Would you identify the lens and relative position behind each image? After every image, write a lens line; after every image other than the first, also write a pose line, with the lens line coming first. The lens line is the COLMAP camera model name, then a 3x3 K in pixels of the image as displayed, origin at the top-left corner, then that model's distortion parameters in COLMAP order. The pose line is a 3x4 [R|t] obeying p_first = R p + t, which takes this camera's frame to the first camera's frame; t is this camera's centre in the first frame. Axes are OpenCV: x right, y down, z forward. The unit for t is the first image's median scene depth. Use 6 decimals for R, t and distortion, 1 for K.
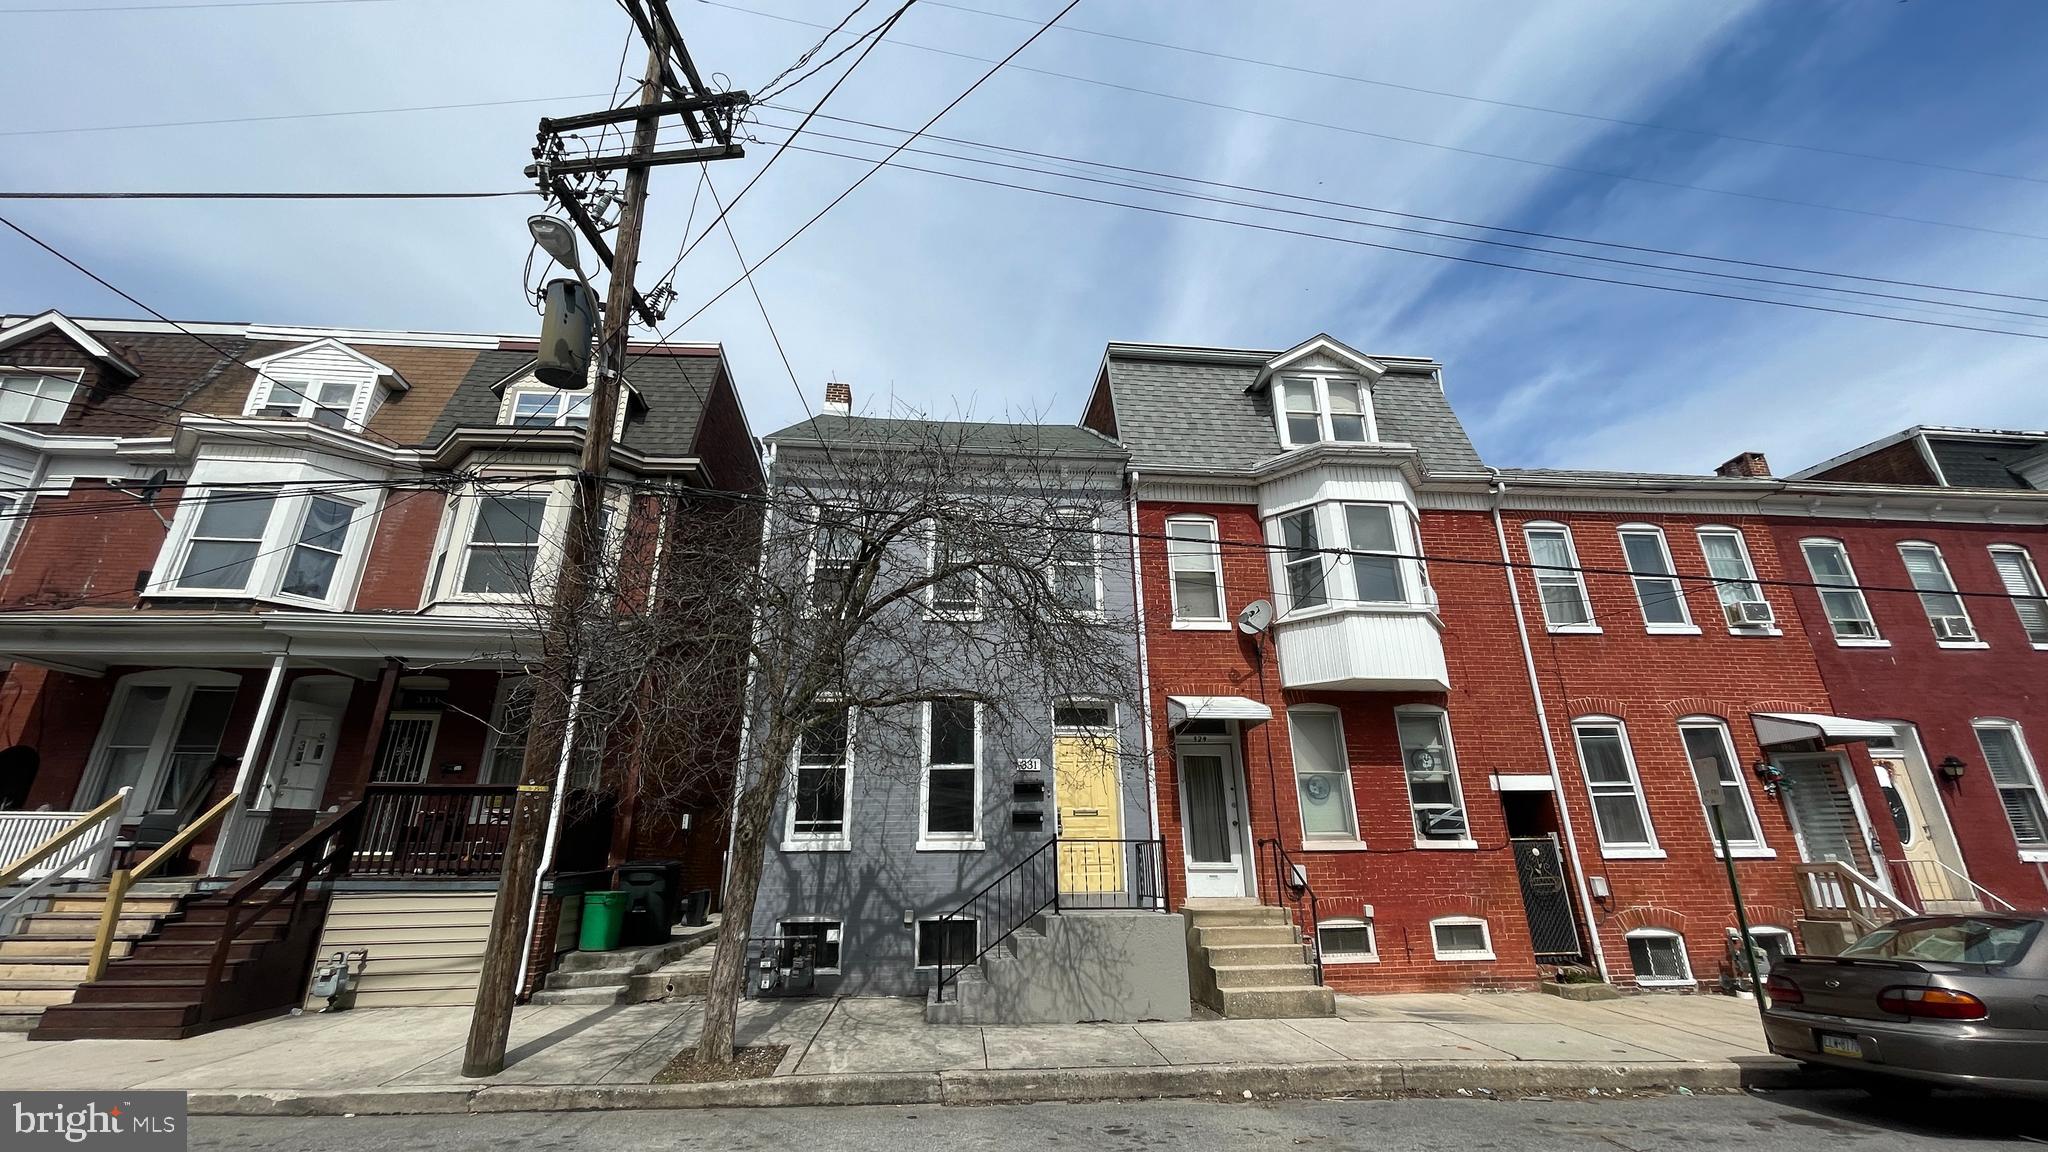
lens RADIAL K [[814.1, 0, 1015.7], [0, 814.1, 570.8], [0, 0, 1]] dist [-0.001947, 0.000747]
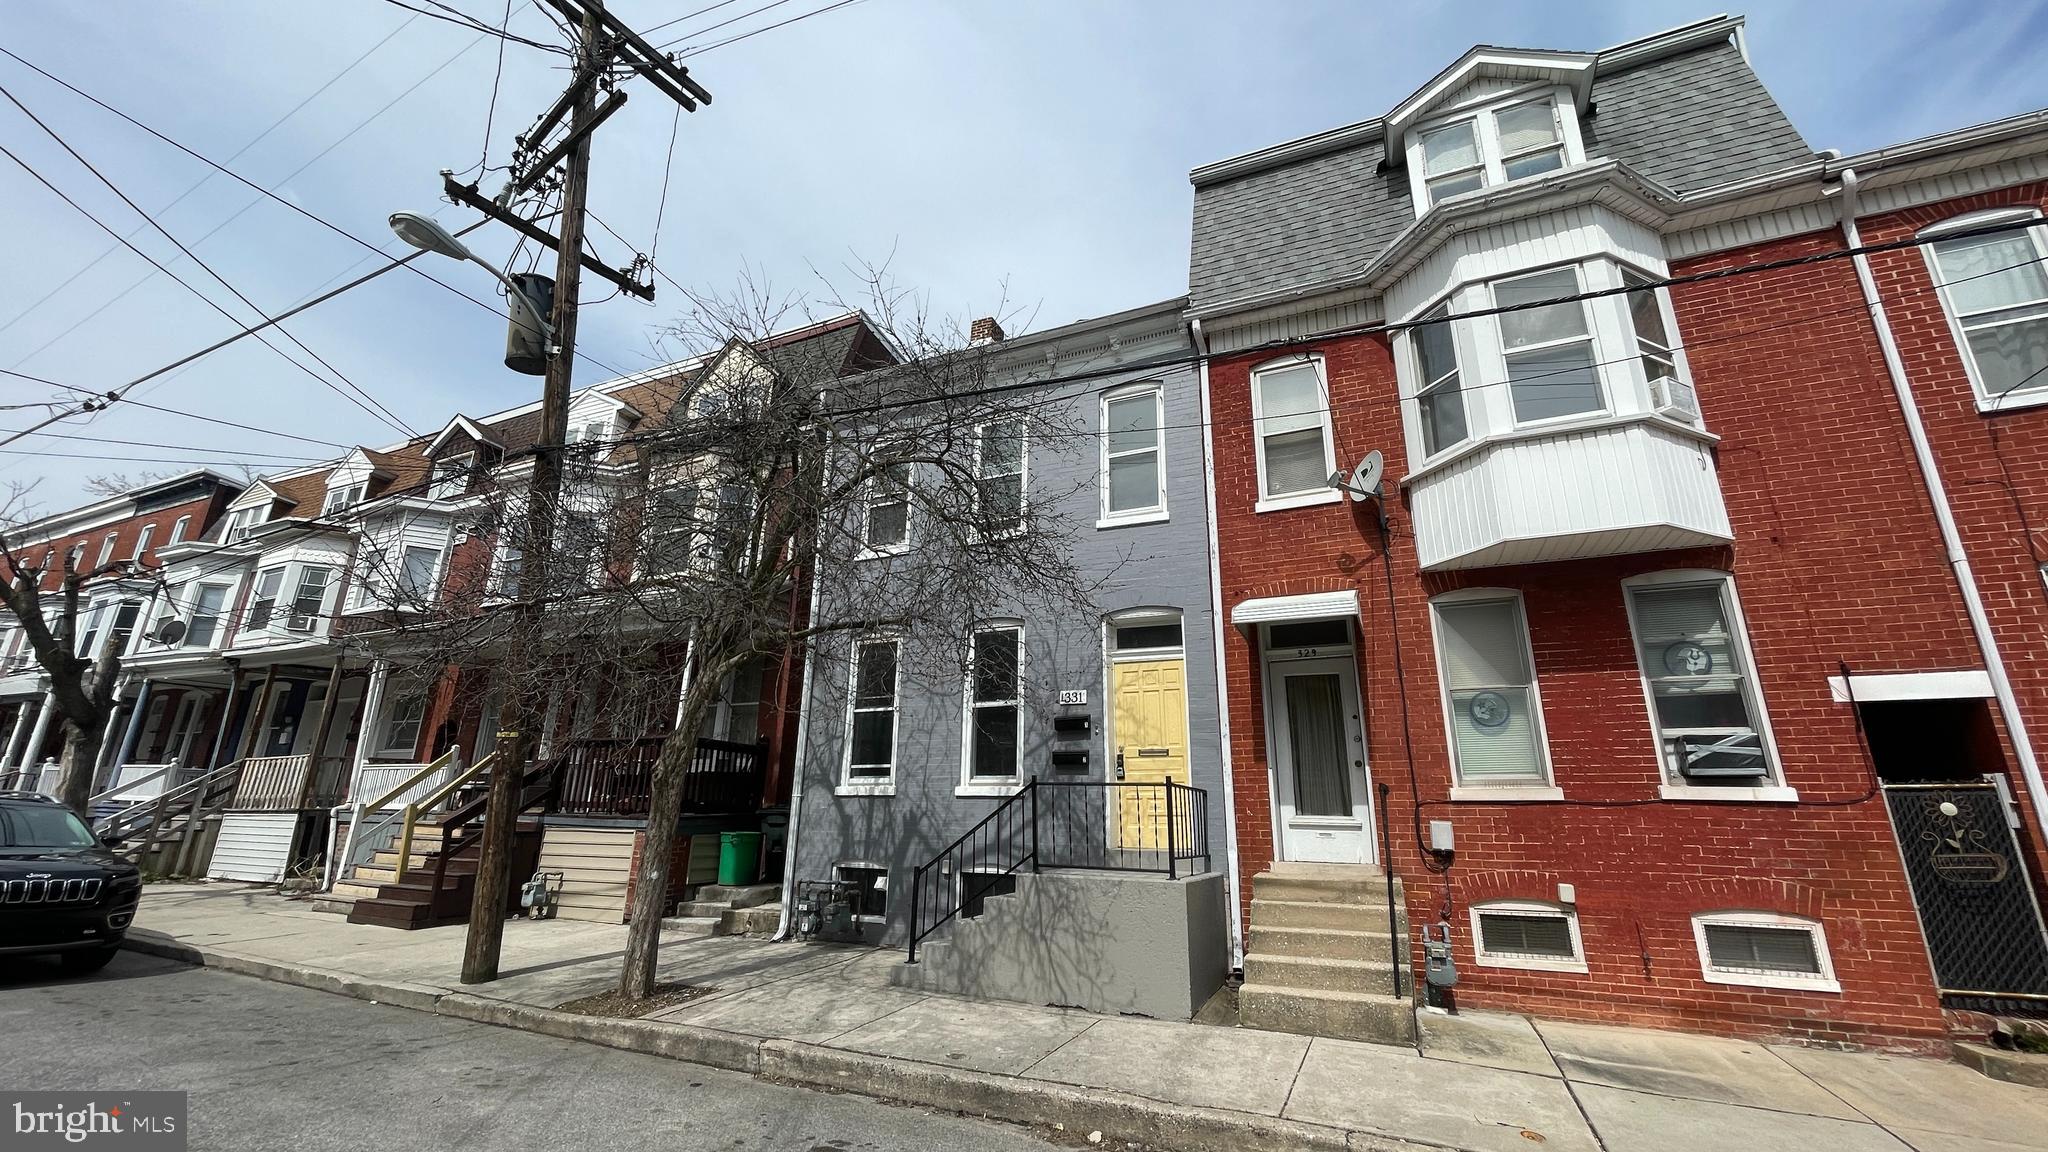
lens RADIAL K [[814.1, 0, 1024.1], [0, 814.1, 571.9], [0, 0, 1]] dist [-0.001947, 0.000747]
pose [[0.876367, -0.120763, -0.466259, 0.383180], [0.143554, 0.989550, 0.013522, 0.093914], [0.459753, -0.078783, 0.884545, 0.248890]]
